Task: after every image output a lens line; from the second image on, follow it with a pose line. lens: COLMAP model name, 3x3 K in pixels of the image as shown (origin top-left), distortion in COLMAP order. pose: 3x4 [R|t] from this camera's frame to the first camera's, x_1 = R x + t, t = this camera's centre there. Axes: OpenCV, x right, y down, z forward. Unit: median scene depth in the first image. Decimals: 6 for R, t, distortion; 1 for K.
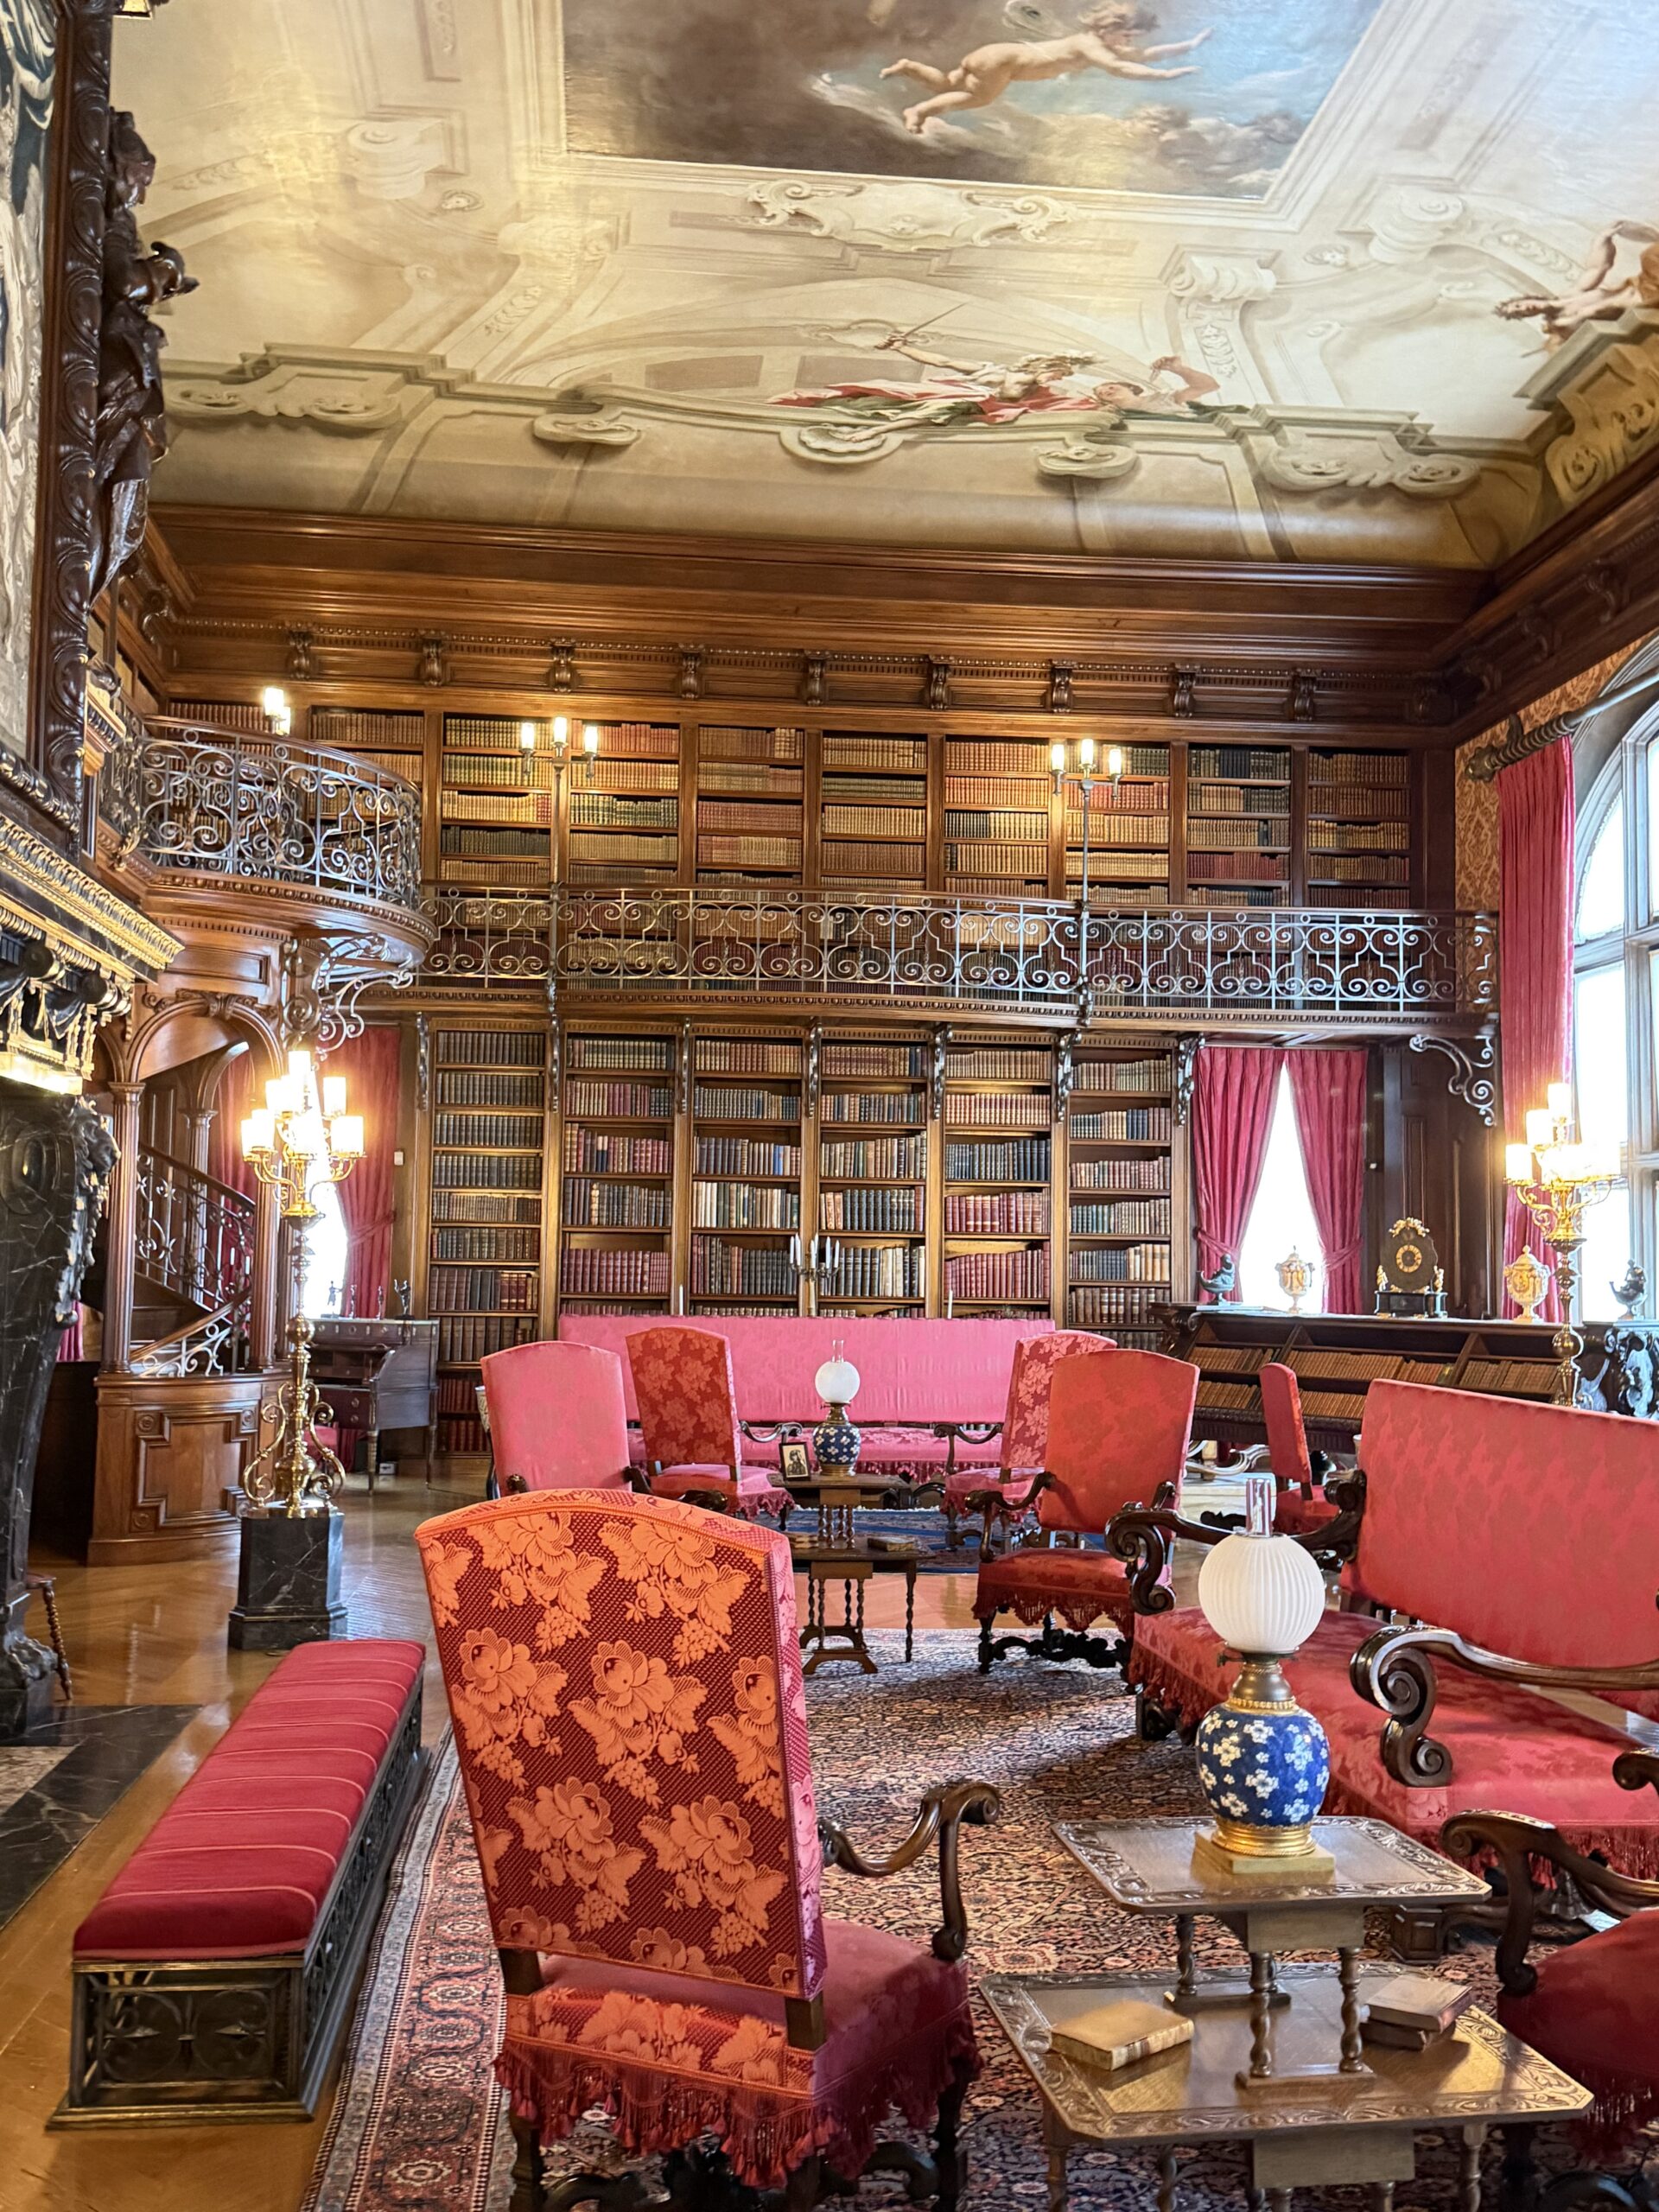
lens RADIAL K [[2017.0, 0, 828.1], [0, 2017.0, 1123.1], [0, 0, 1]] dist [0.029922, 0.000000]
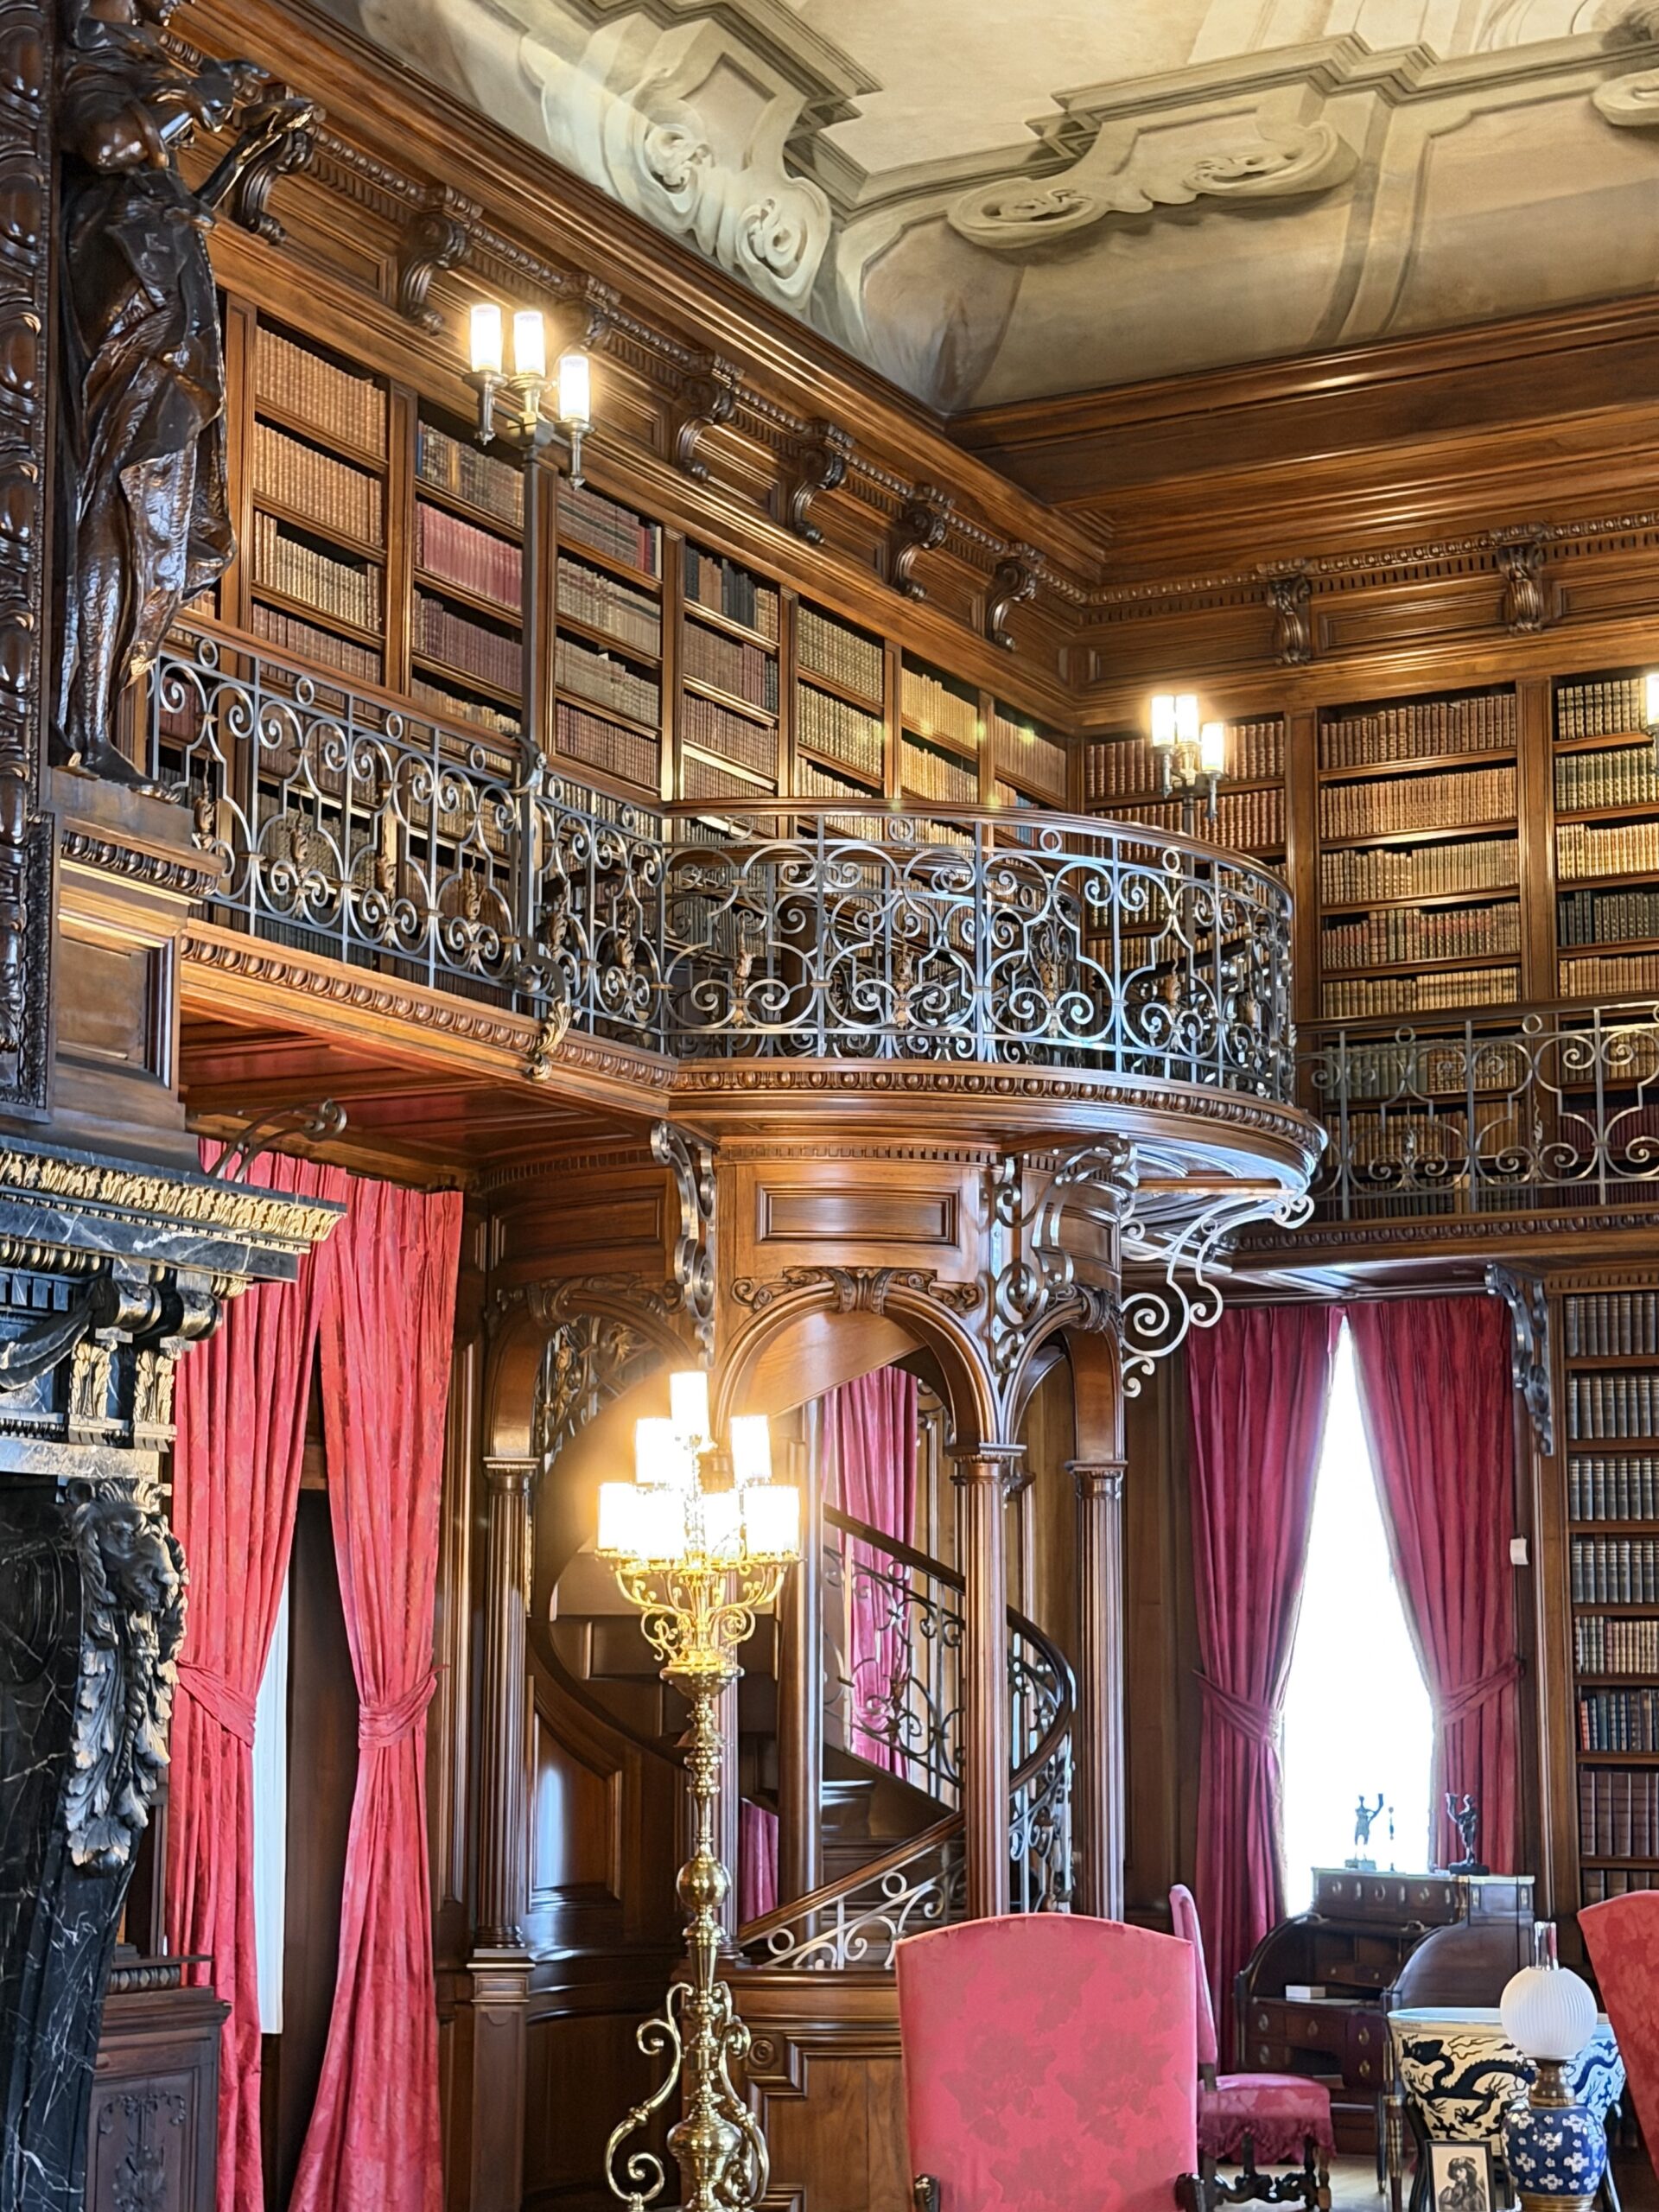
lens RADIAL K [[3981.1, 0, 828.1], [0, 3981.1, 1097.5], [0, 0, 1]] dist [0.099125, 0.000000]
pose [[0.820639, -0.098967, -0.562812, 0.256056], [0.045699, 0.993100, -0.107997, 0.005777], [0.569617, 0.062907, 0.819499, 0.075208]]
